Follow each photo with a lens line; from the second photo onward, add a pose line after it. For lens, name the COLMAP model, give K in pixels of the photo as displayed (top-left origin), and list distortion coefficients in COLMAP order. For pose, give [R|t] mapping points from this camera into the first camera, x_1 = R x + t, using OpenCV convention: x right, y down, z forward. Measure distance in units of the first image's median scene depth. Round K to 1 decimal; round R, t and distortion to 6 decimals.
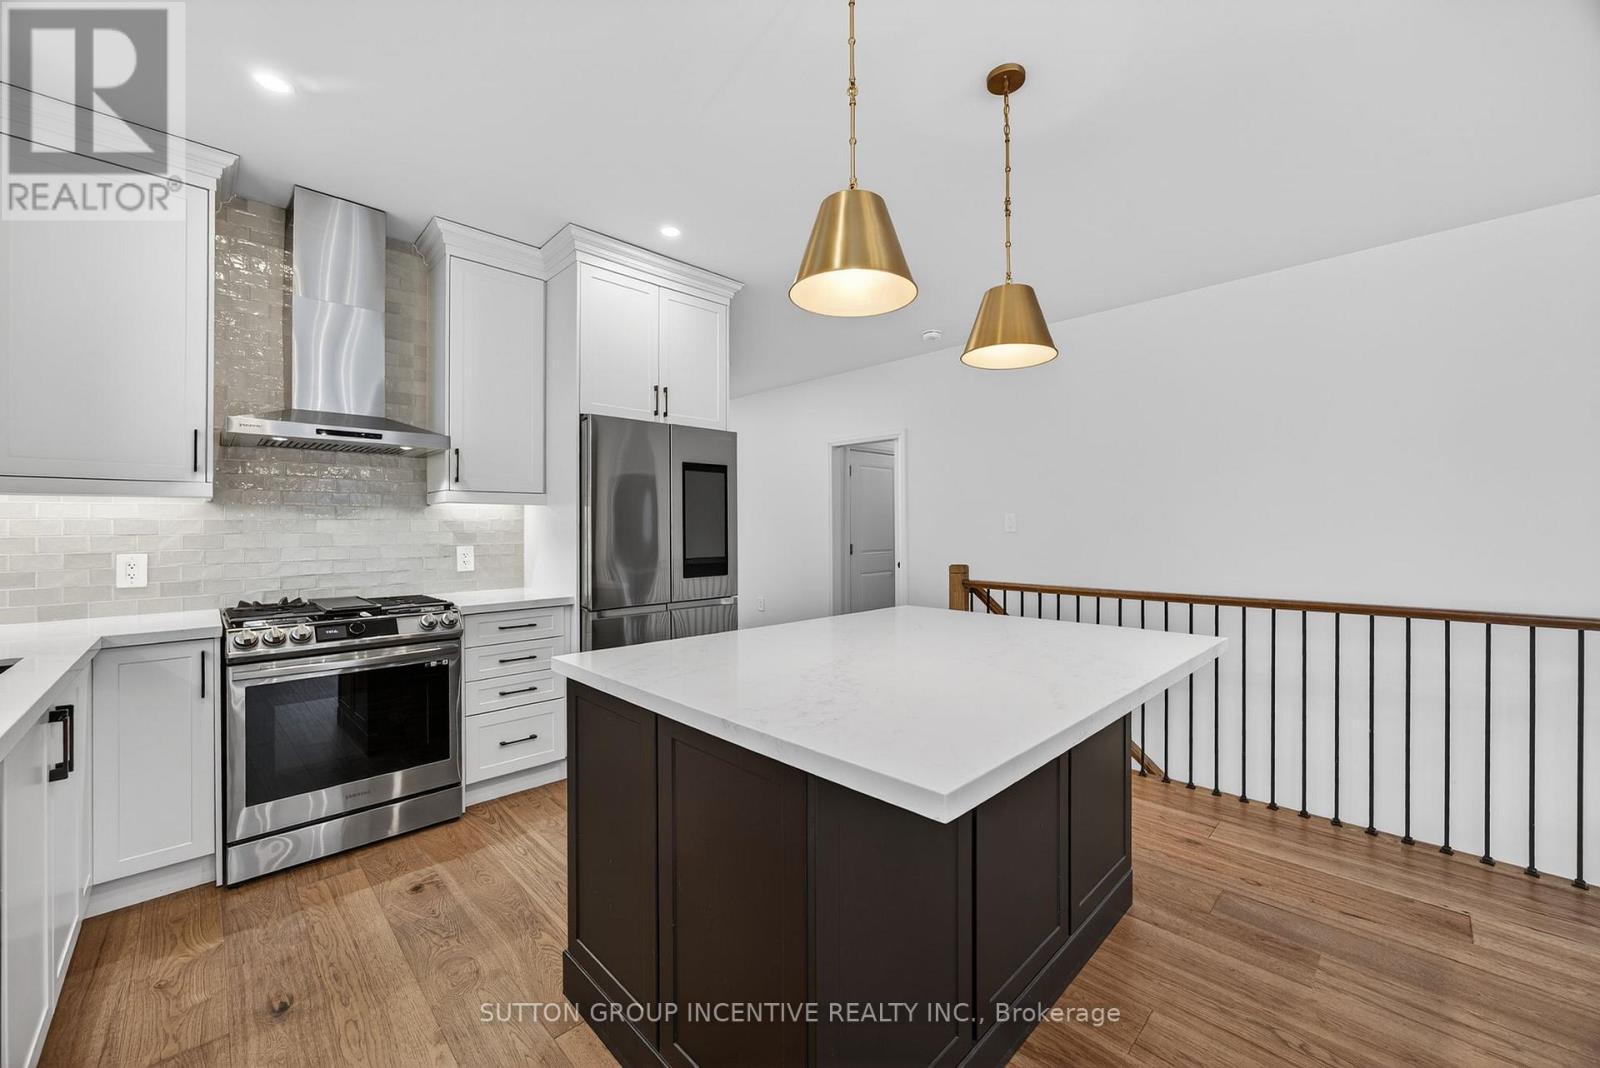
lens RADIAL K [[619.1, 0, 800.9], [0, 619.1, 523.9], [0, 0, 1]] dist [-0.020122, 0.007202]
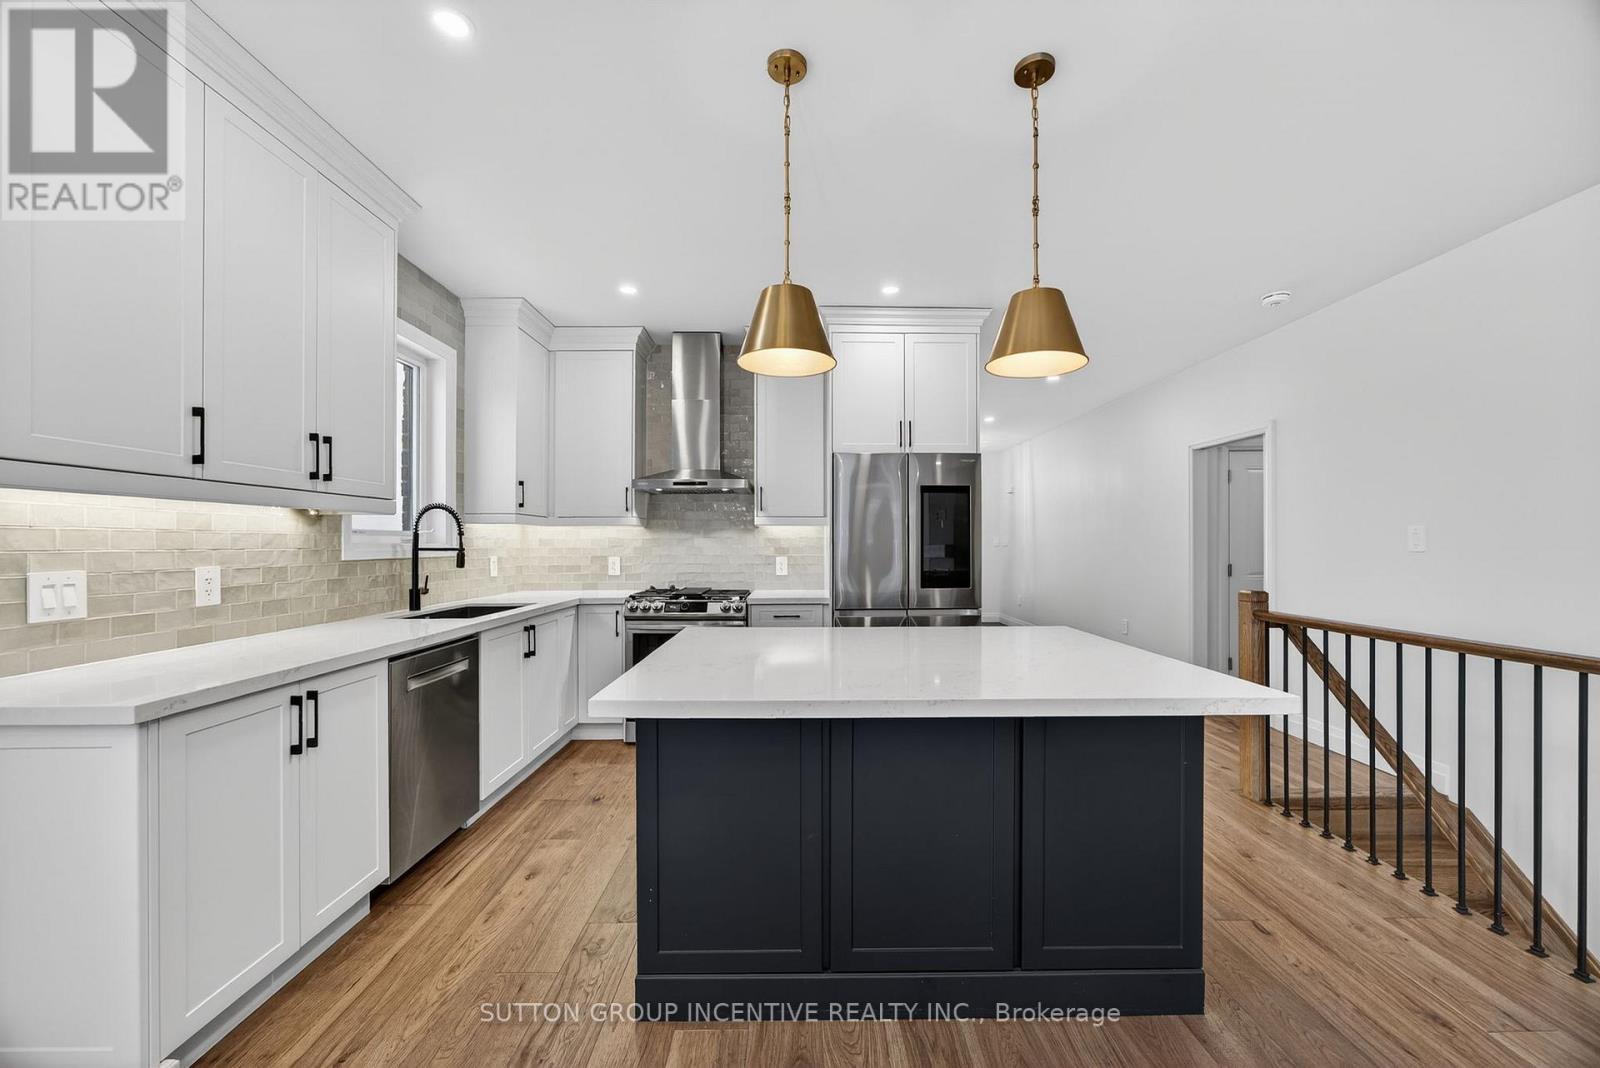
lens RADIAL K [[619.1, 0, 803.6], [0, 619.1, 543.0], [0, 0, 1]] dist [-0.020122, 0.007202]
pose [[0.724483, 0.003661, -0.689283, 0.536435], [0.000844, 0.999980, 0.006198, -0.003412], [0.689292, -0.005072, 0.724465, 0.043505]]
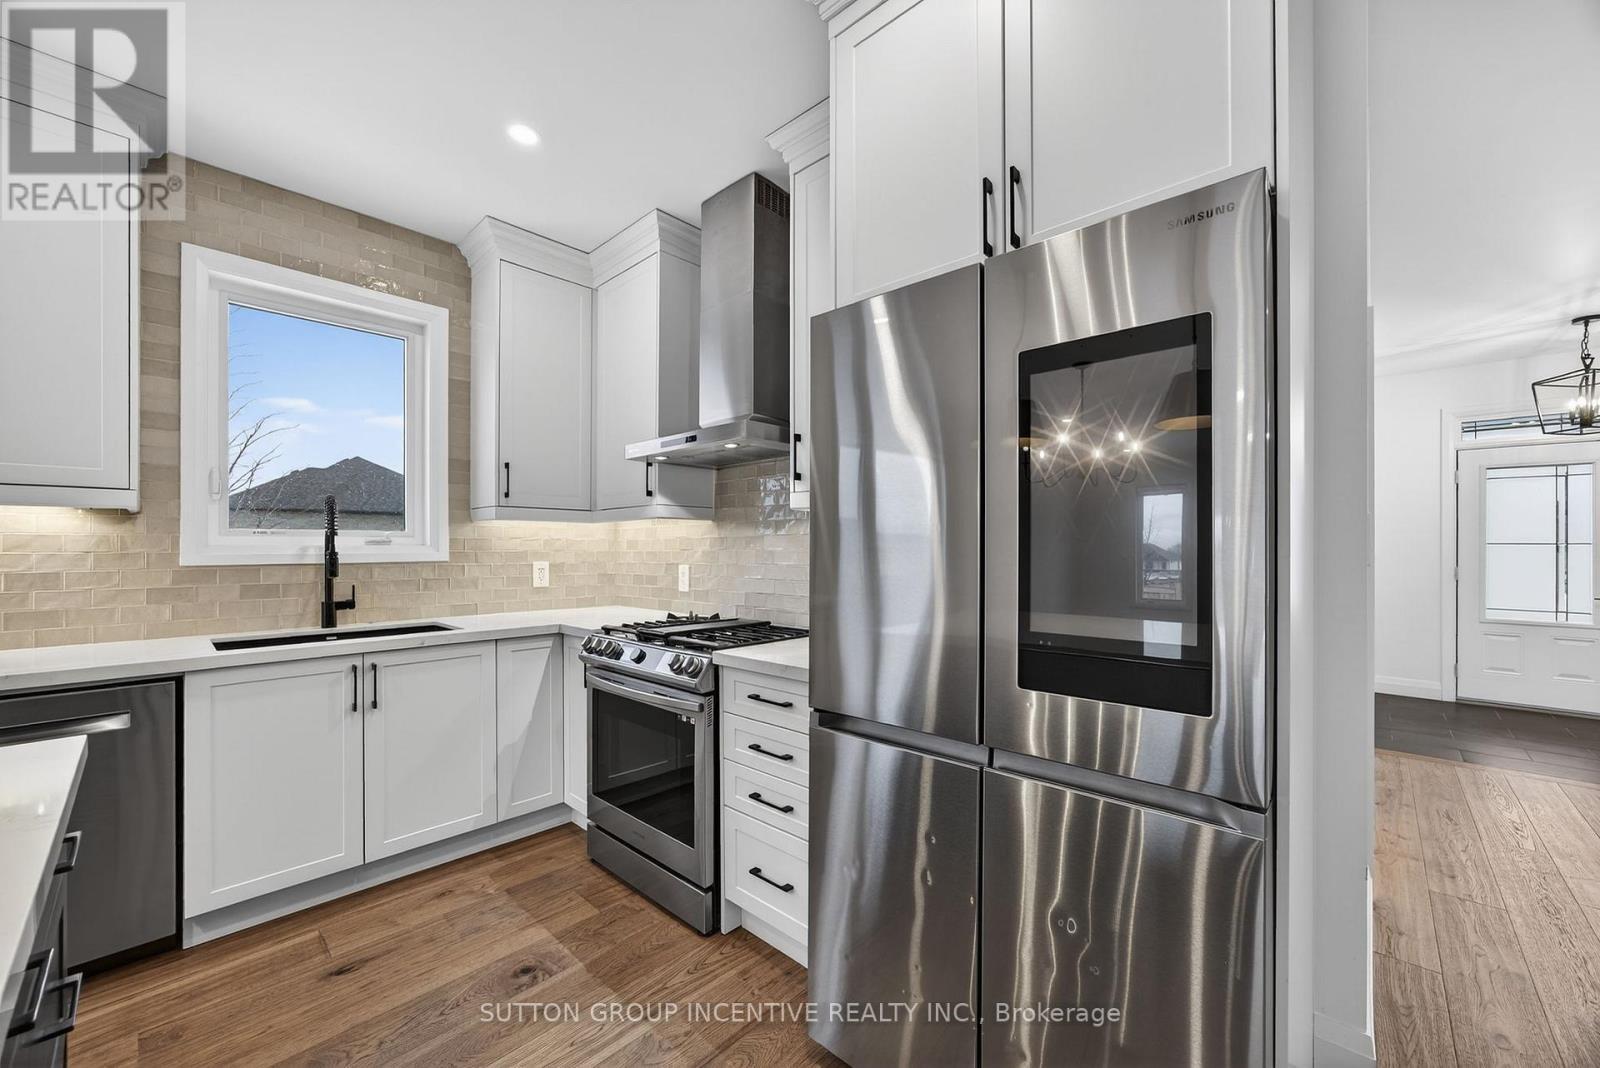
lens RADIAL K [[619.1, 0, 800.3], [0, 619.1, 547.0], [0, 0, 1]] dist [-0.020122, 0.007202]
pose [[0.046231, 0.003794, -0.998924, 0.185258], [0.007240, 0.999965, 0.004133, 0.007067], [0.998905, -0.007423, 0.046202, 1.062916]]
